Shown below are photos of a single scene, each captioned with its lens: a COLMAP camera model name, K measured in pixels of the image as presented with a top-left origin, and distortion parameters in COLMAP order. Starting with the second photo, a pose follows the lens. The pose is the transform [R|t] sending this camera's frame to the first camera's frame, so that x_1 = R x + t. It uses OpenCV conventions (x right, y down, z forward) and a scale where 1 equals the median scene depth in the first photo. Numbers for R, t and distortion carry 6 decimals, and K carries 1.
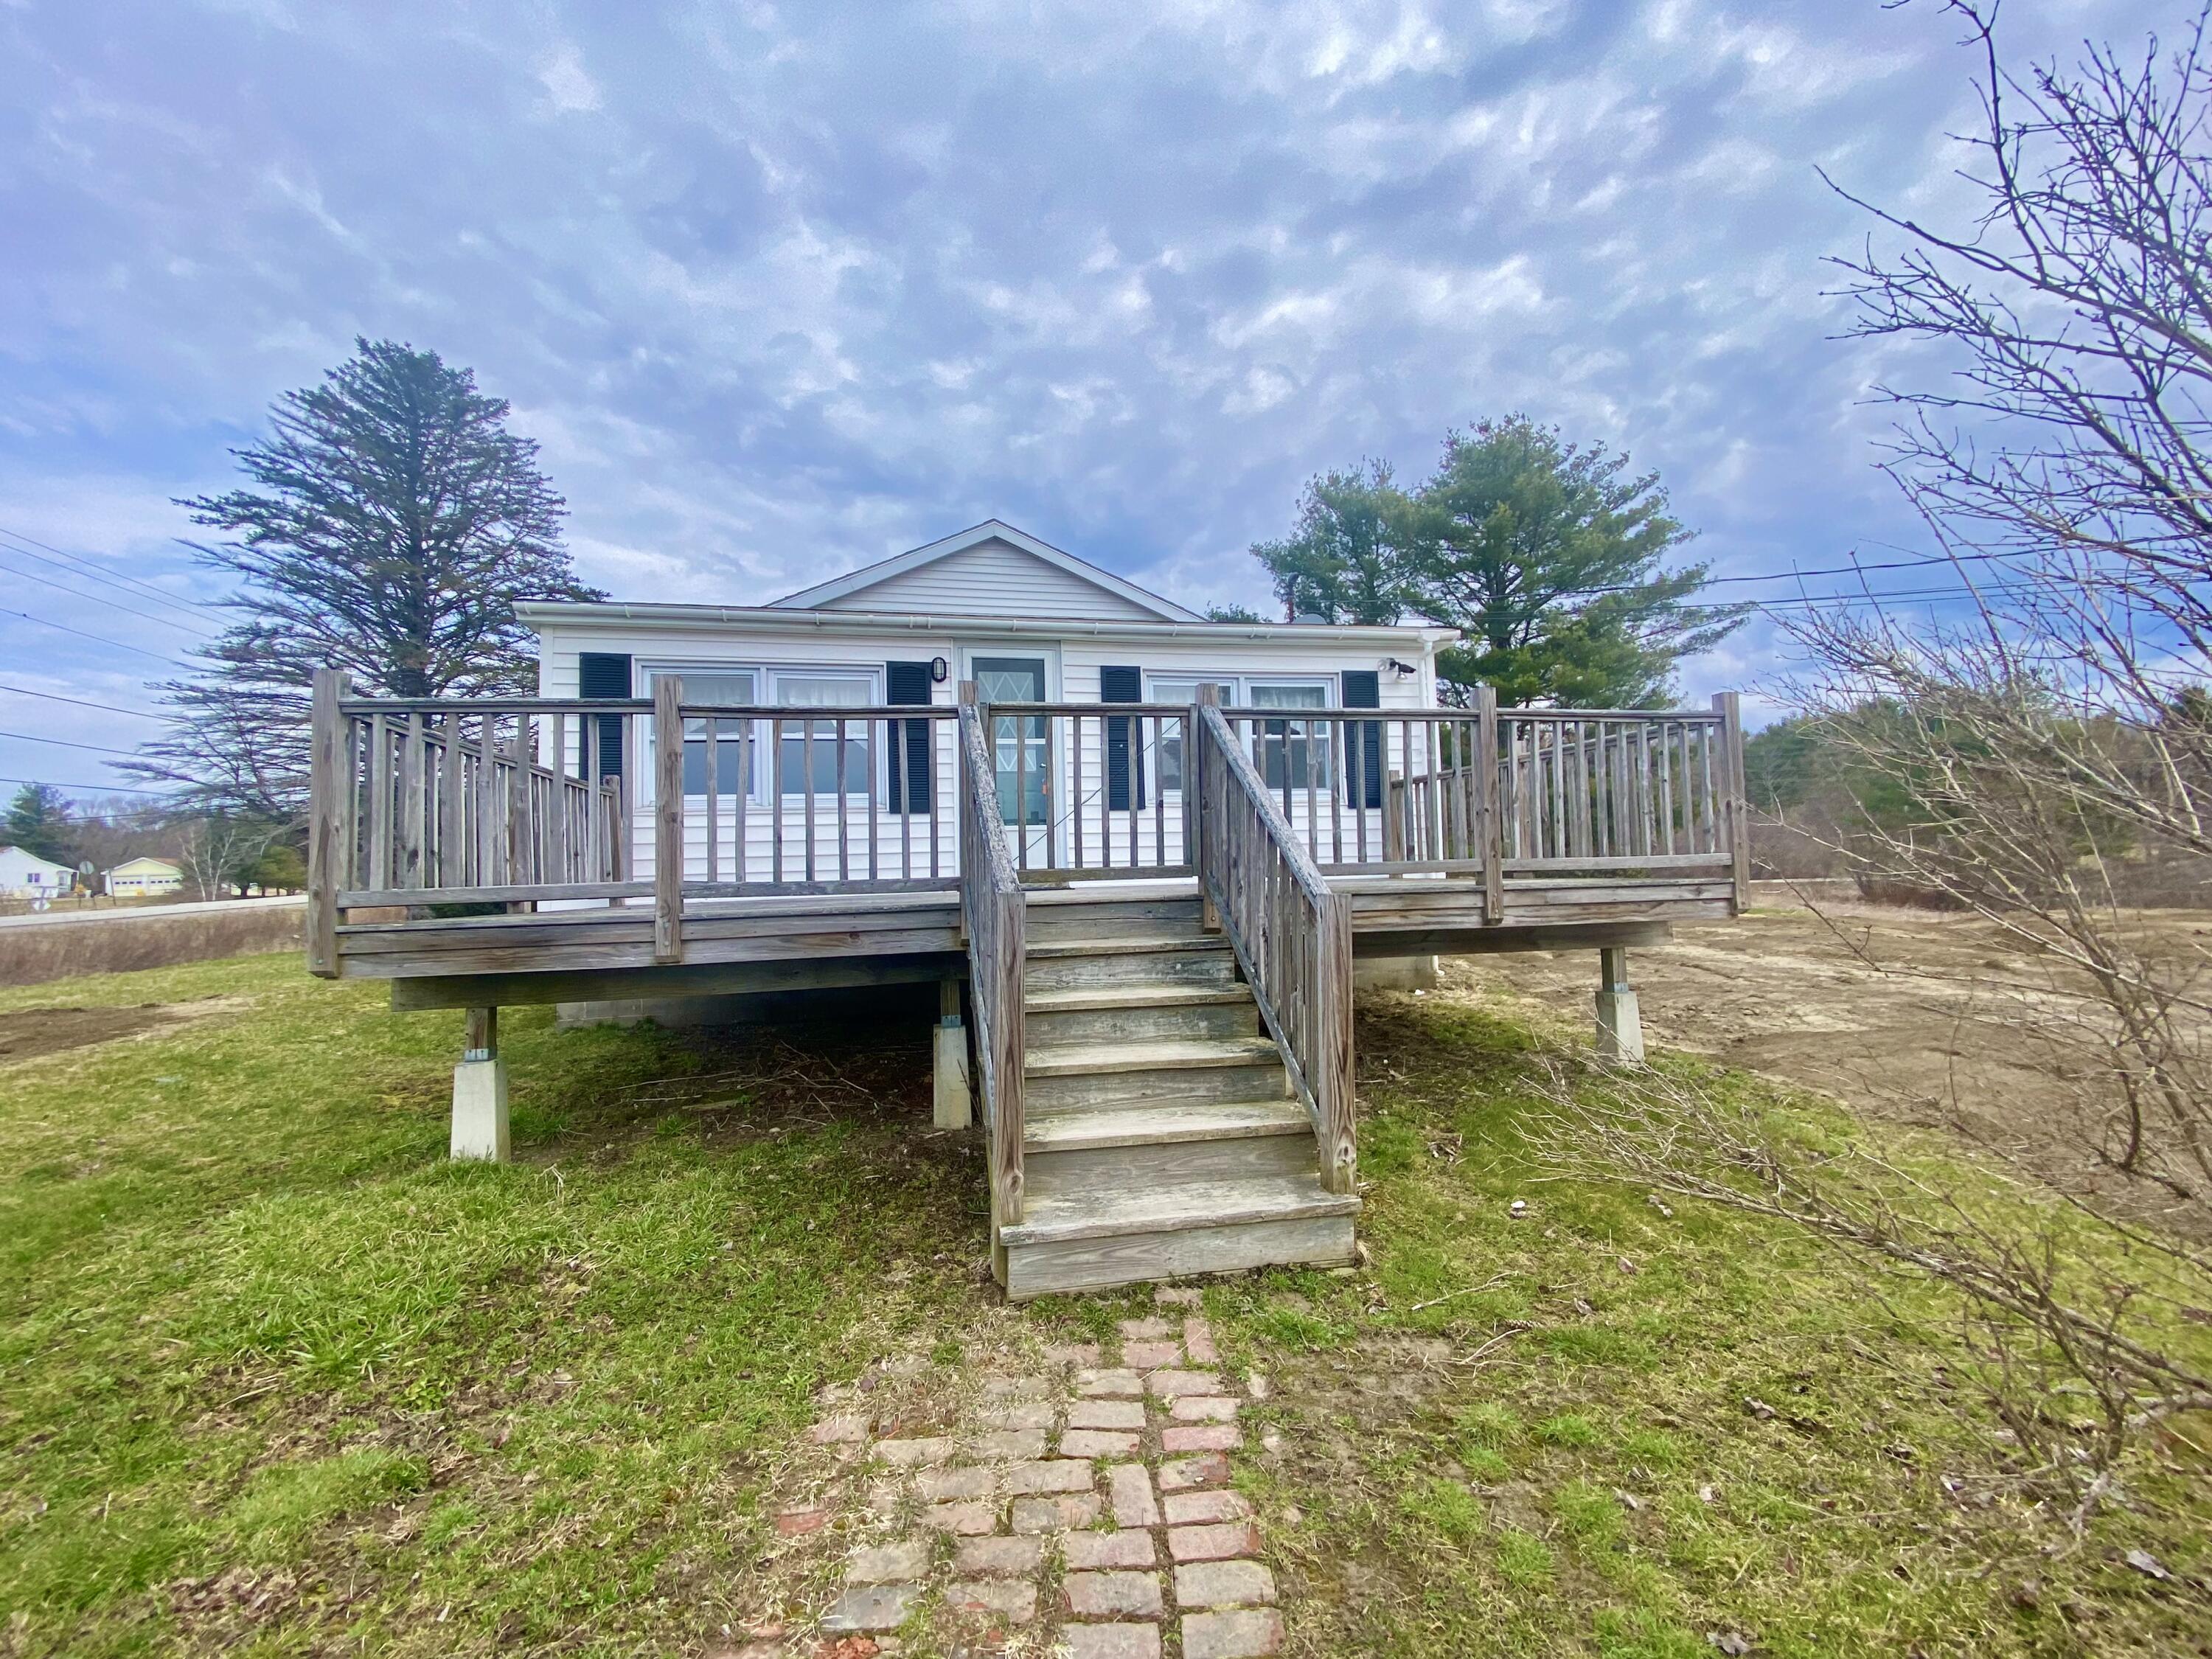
lens RADIAL K [[887.3, 0, 1106.0], [0, 887.3, 829.5], [0, 0, 1]] dist [0.023900, -0.014857]
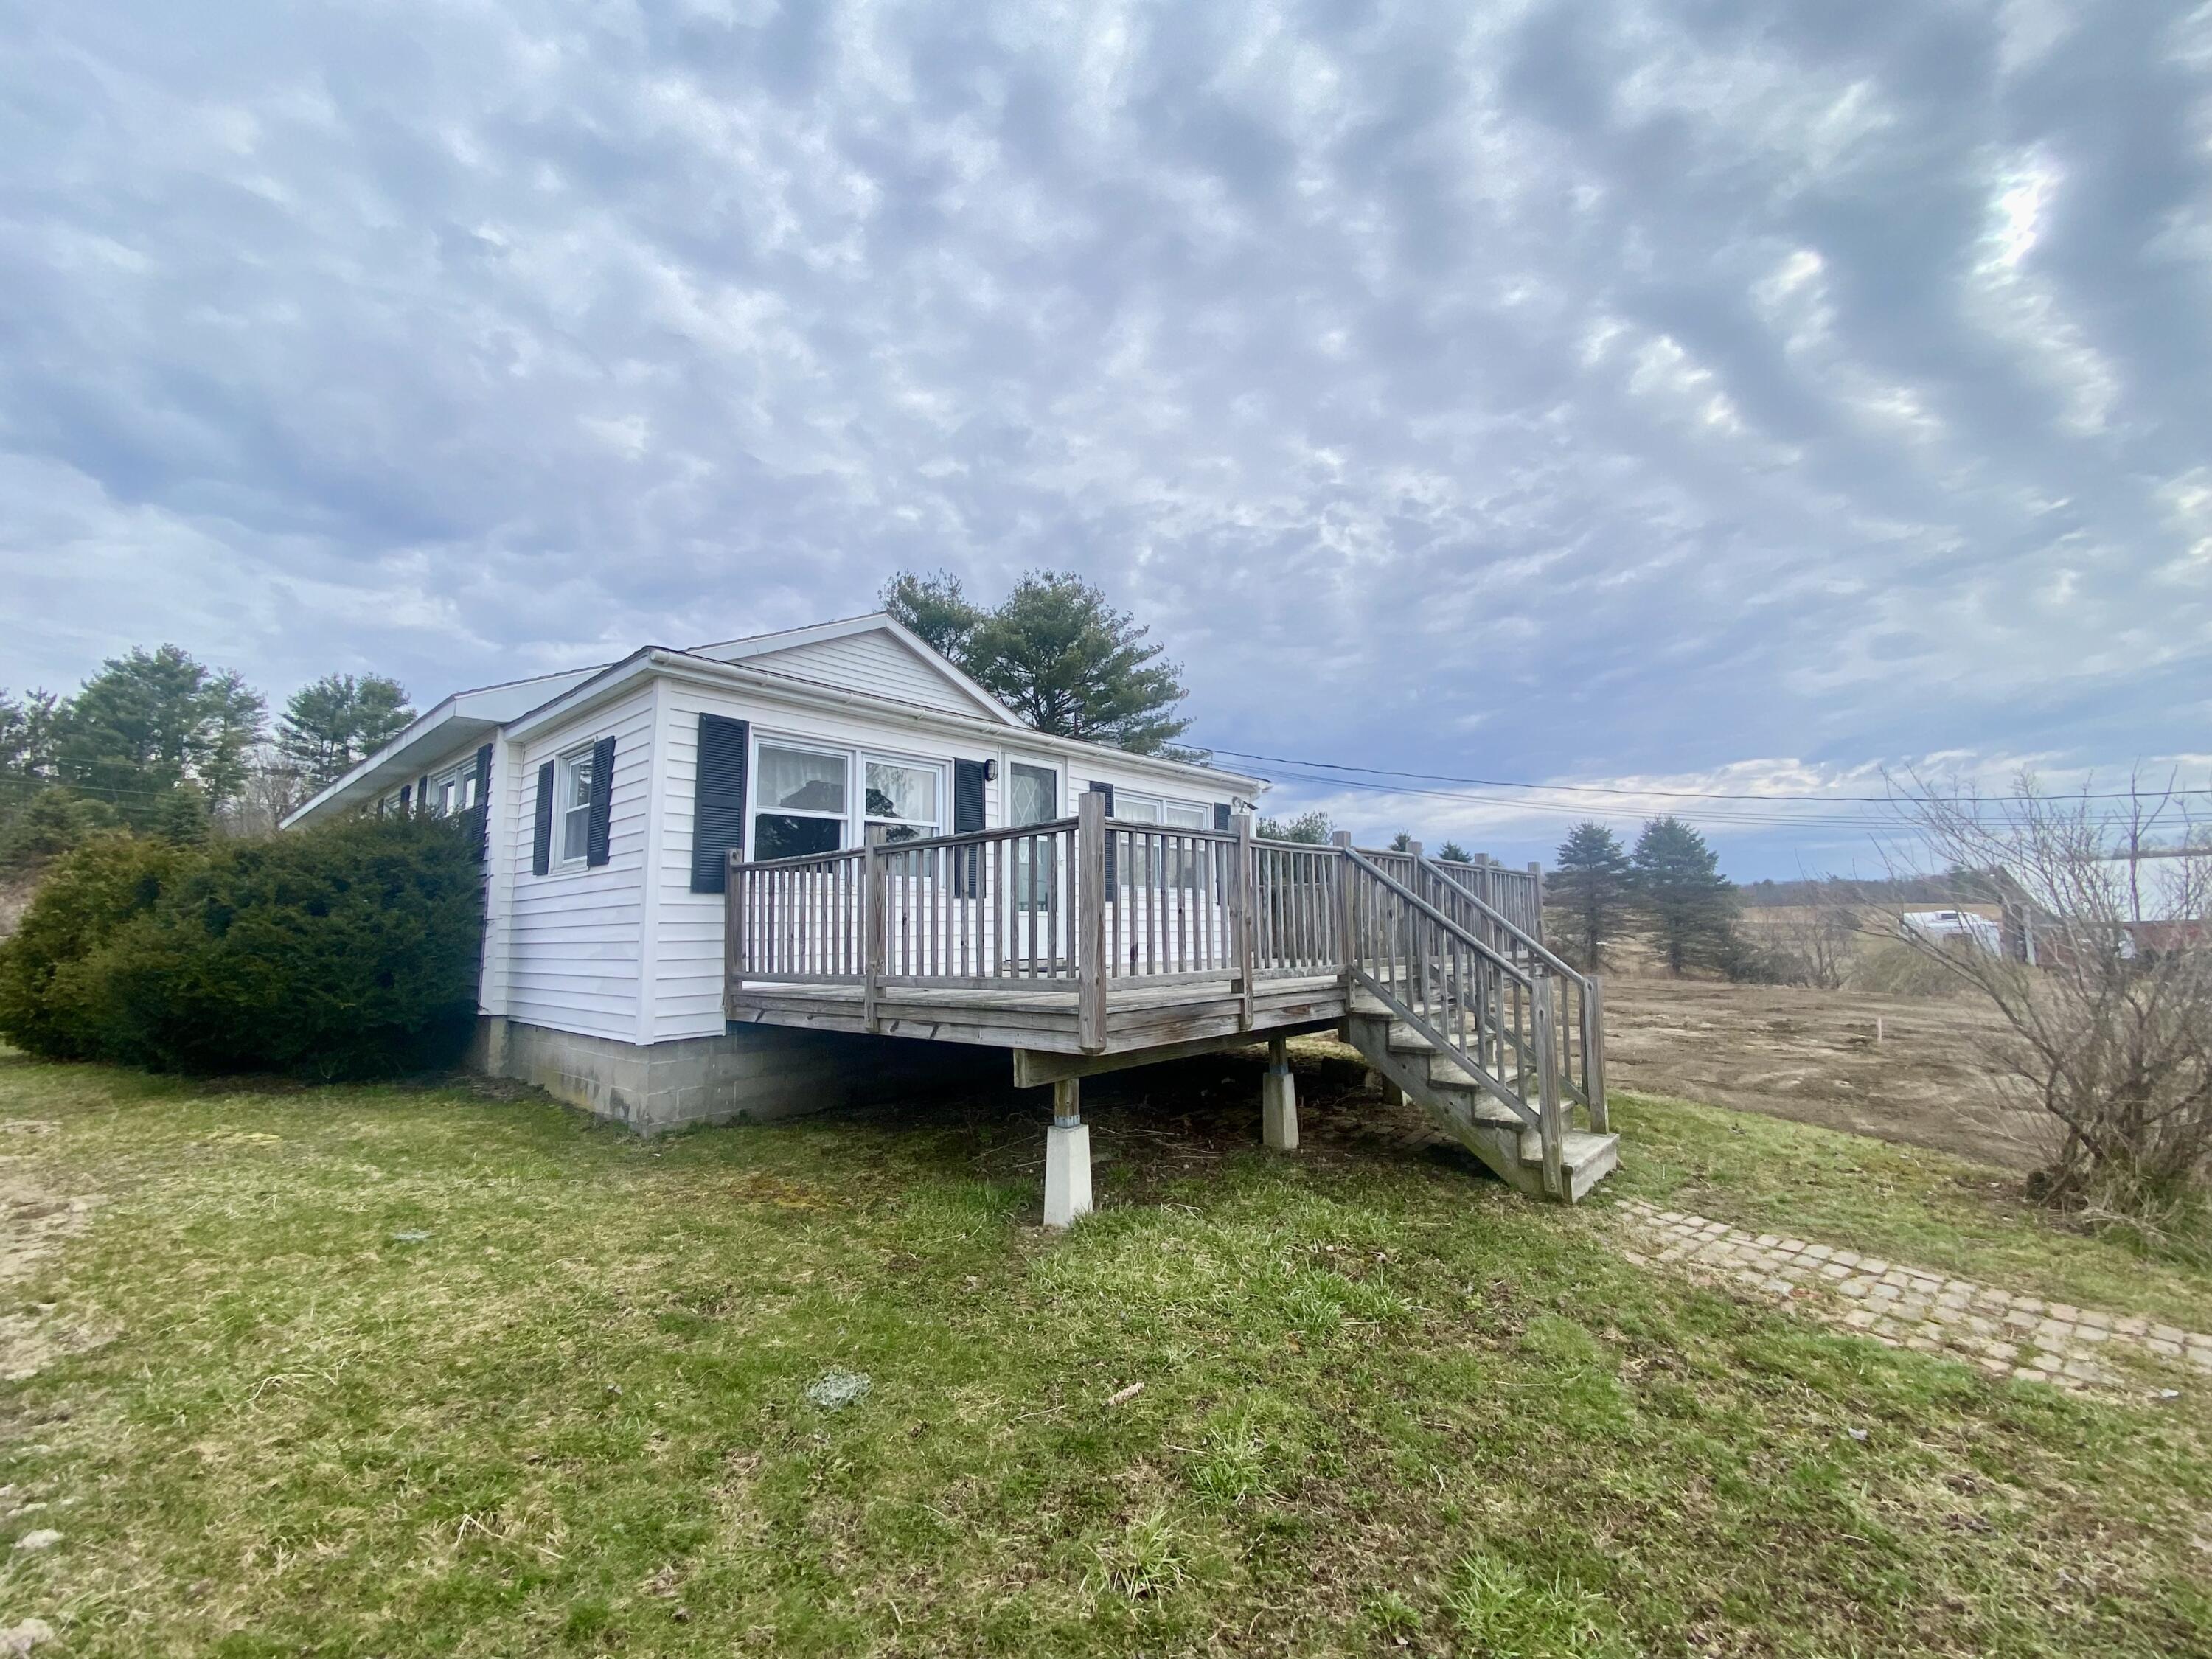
lens RADIAL K [[875.9, 0, 1106.0], [0, 875.9, 829.5], [0, 0, 1]] dist [0.001636, -0.013643]
pose [[0.814887, 0.085432, 0.573289, -1.072762], [-0.038599, 0.994881, -0.093392, -0.012904], [-0.578333, 0.053975, 0.814013, 0.037213]]
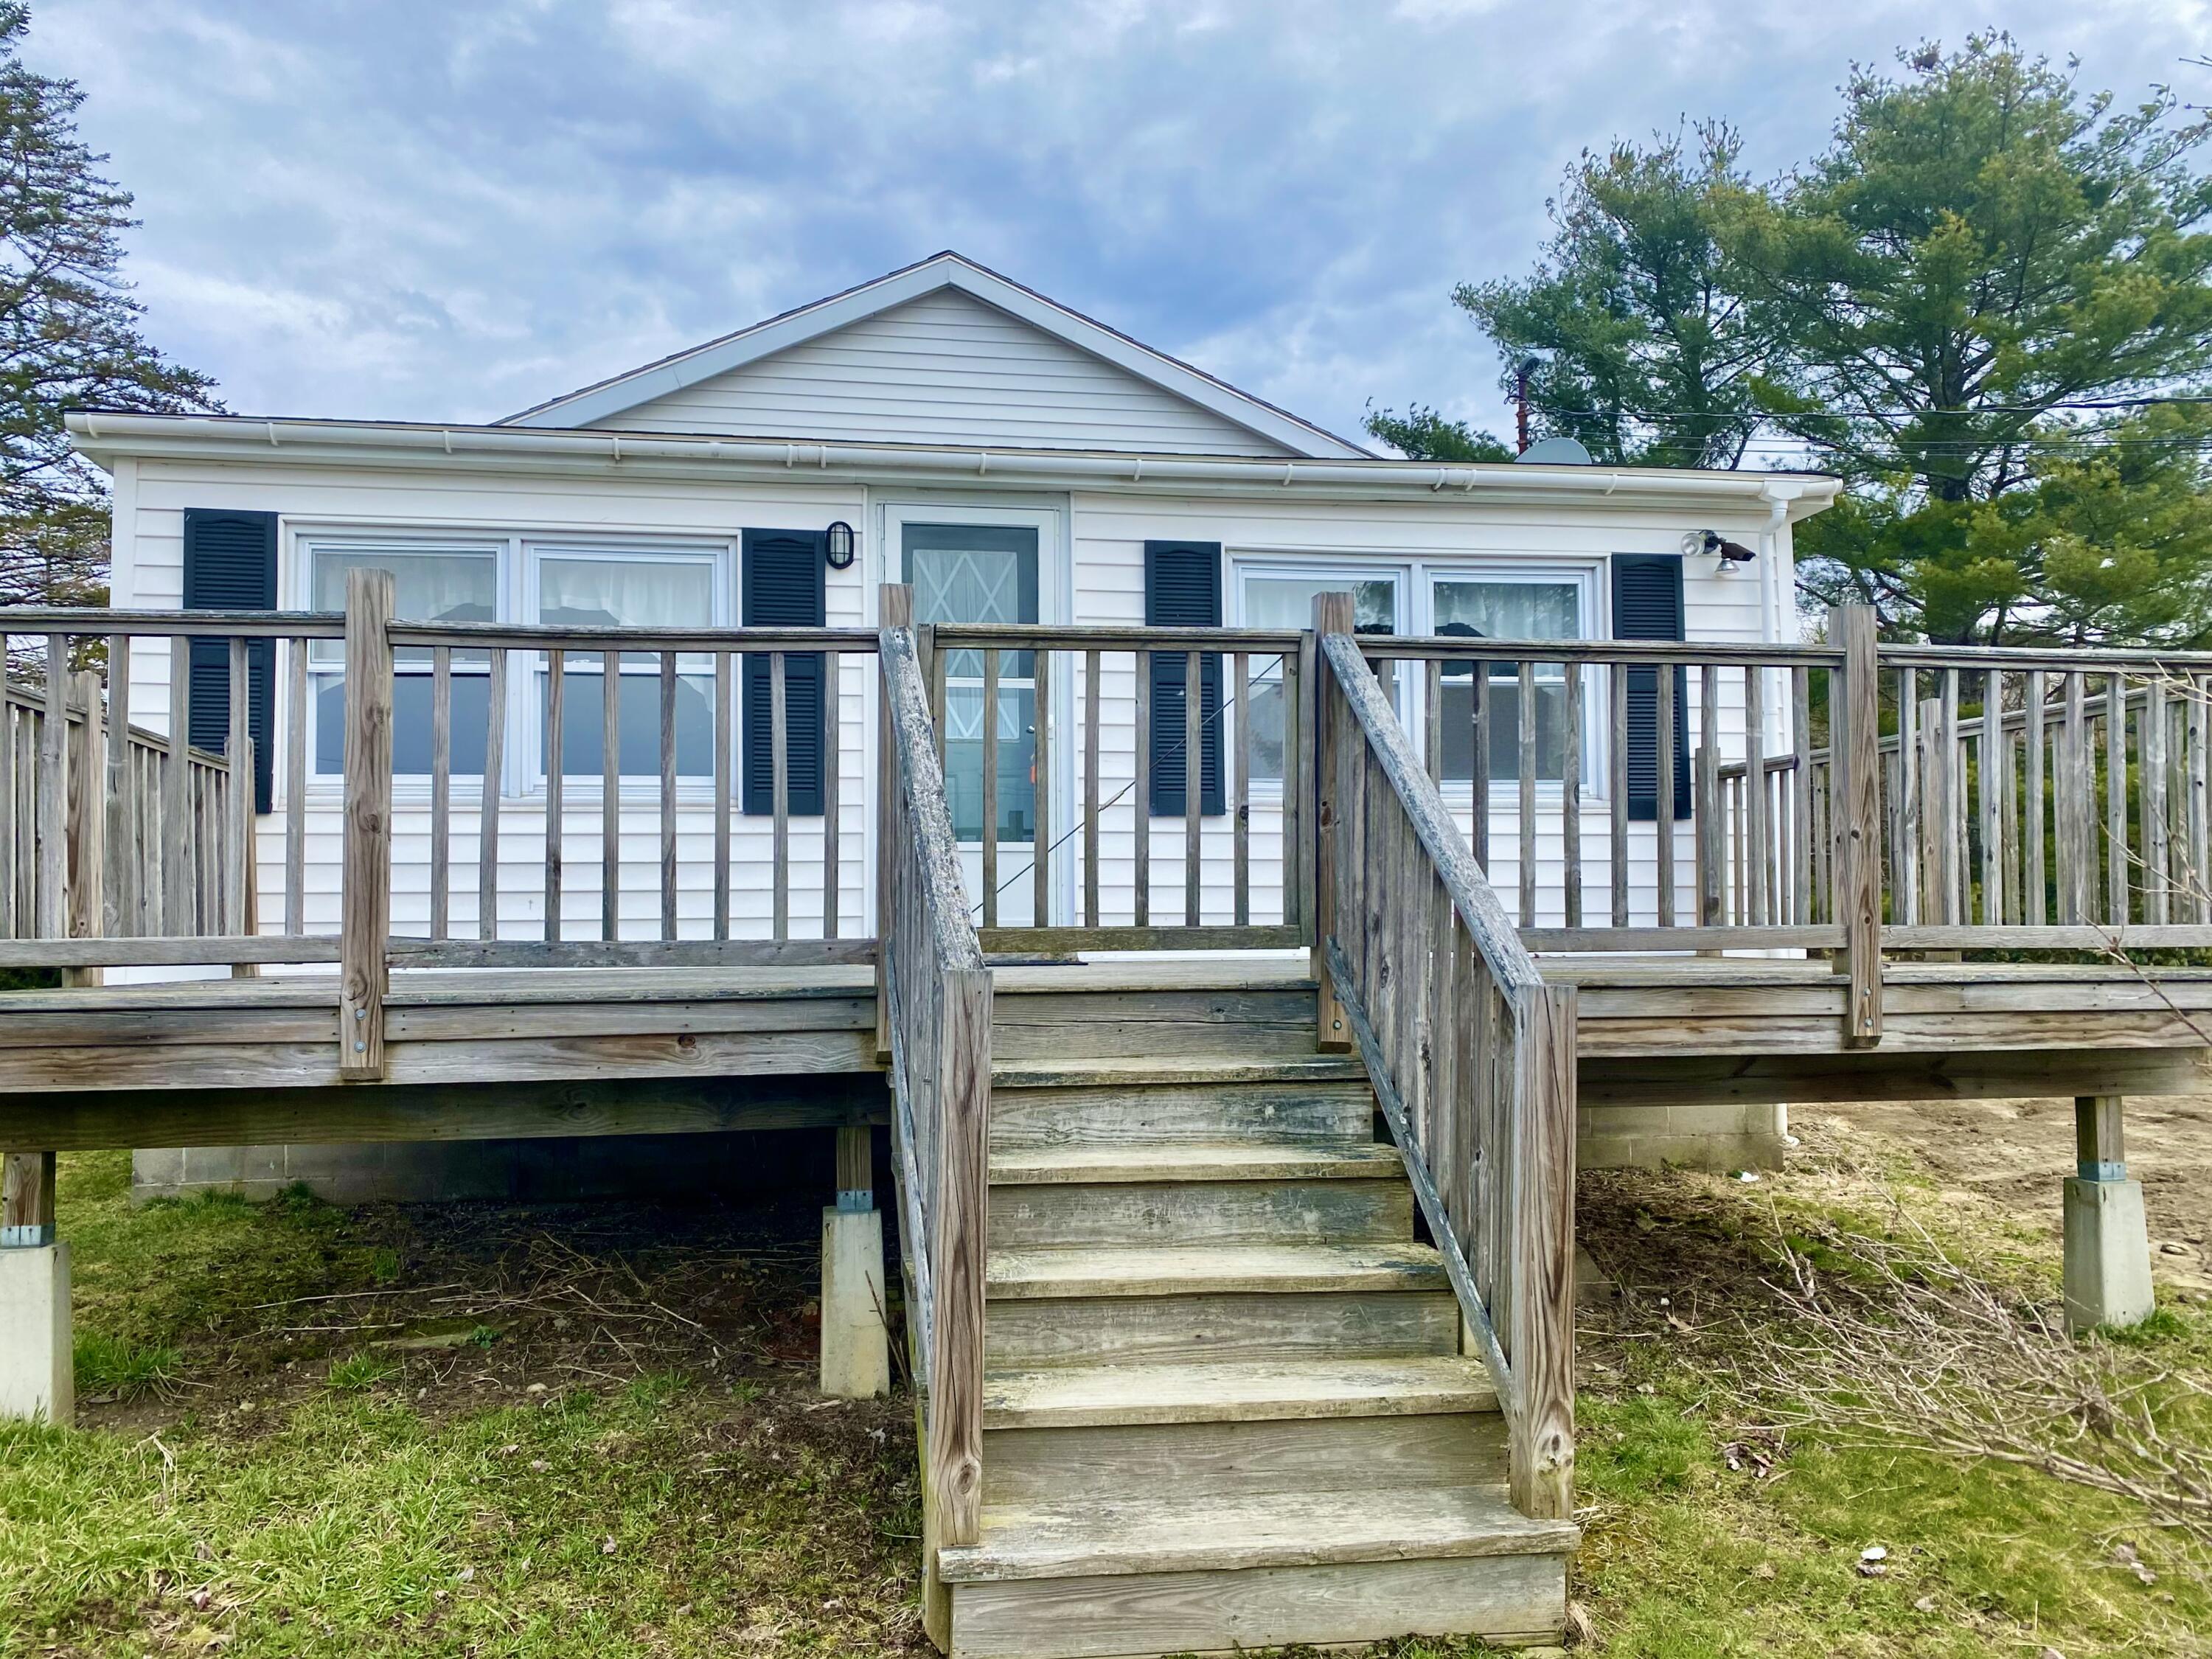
lens RADIAL K [[1792.9, 0, 1078.4], [0, 1792.9, 857.5], [0, 0, 1]] dist [-0.003408, 0.010987]
pose [[0.998784, 0.018201, -0.045819, 0.010440], [-0.017827, 0.999805, 0.008544, -0.008450], [0.045965, -0.007717, 0.998913, -0.098800]]
